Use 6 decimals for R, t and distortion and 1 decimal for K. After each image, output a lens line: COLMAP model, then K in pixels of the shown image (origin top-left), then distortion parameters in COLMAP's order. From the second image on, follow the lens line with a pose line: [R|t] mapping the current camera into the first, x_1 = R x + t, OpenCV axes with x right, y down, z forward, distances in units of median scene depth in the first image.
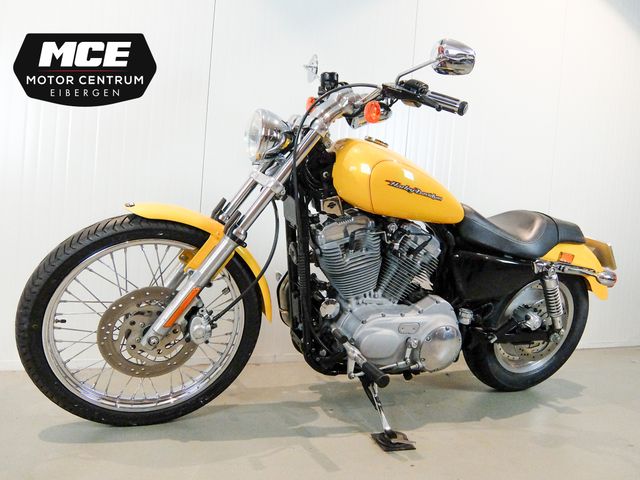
lens RADIAL K [[484.9, 0, 321.3], [0, 484.9, 244.2], [0, 0, 1]] dist [-0.021937, -0.011081]
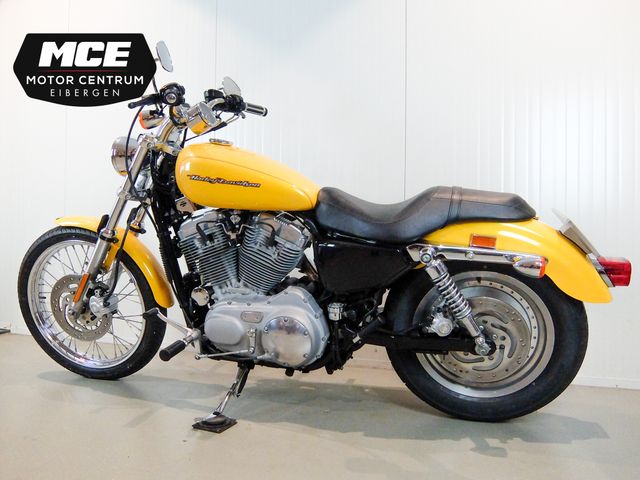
lens RADIAL K [[484.9, 0, 318.9], [0, 484.9, 242.5], [0, 0, 1]] dist [-0.021937, -0.011081]
pose [[0.770758, -0.064318, -0.633873, 0.939428], [0.016948, 0.996609, -0.080517, 0.103140], [0.636902, 0.051317, 0.769235, 0.308025]]
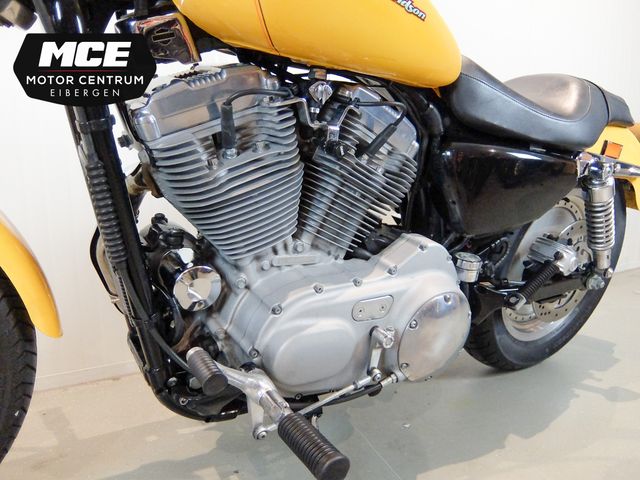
lens RADIAL K [[484.9, 0, 322.8], [0, 484.9, 245.6], [0, 0, 1]] dist [-0.021937, -0.011081]
pose [[0.983924, -0.105752, 0.143909, 0.070139], [0.088536, 0.988672, 0.121196, 0.050409], [-0.155096, -0.106507, 0.982141, 0.547655]]
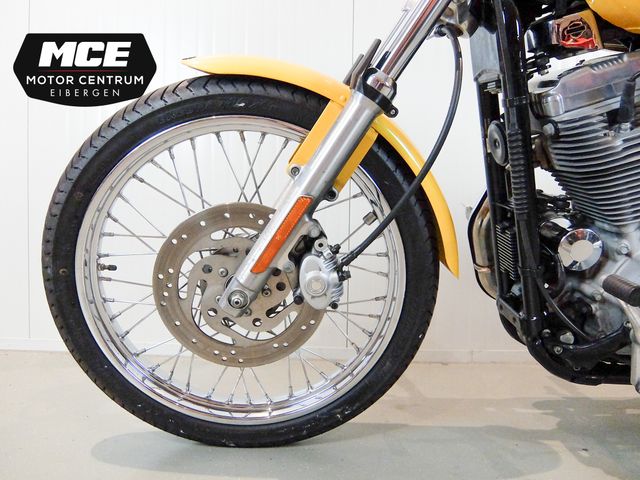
lens RADIAL K [[484.9, 0, 316.4], [0, 484.9, 243.4], [0, 0, 1]] dist [-0.021937, -0.011081]
pose [[0.918108, -0.041719, -0.394130, -0.035004], [0.035049, 0.999095, -0.024109, 0.128379], [0.394779, 0.008321, 0.918739, 0.440227]]
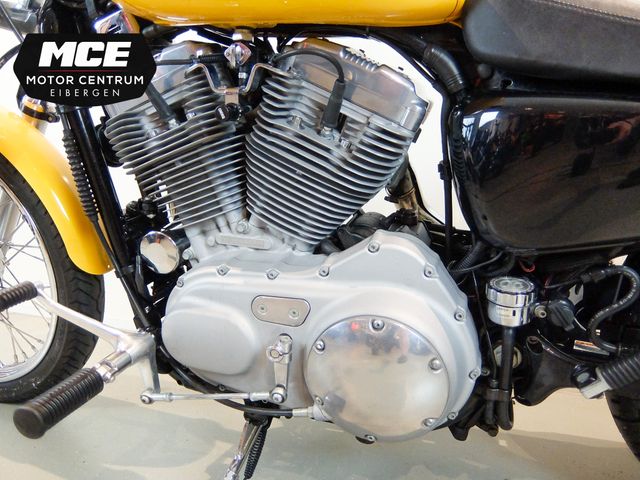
lens RADIAL K [[484.9, 0, 318.1], [0, 484.9, 242.0], [0, 0, 1]] dist [-0.021937, -0.011081]
pose [[0.753223, 0.007927, -0.657718, 0.456744], [0.000585, 0.999919, 0.012721, 0.115412], [0.657765, -0.009966, 0.753157, 0.734461]]
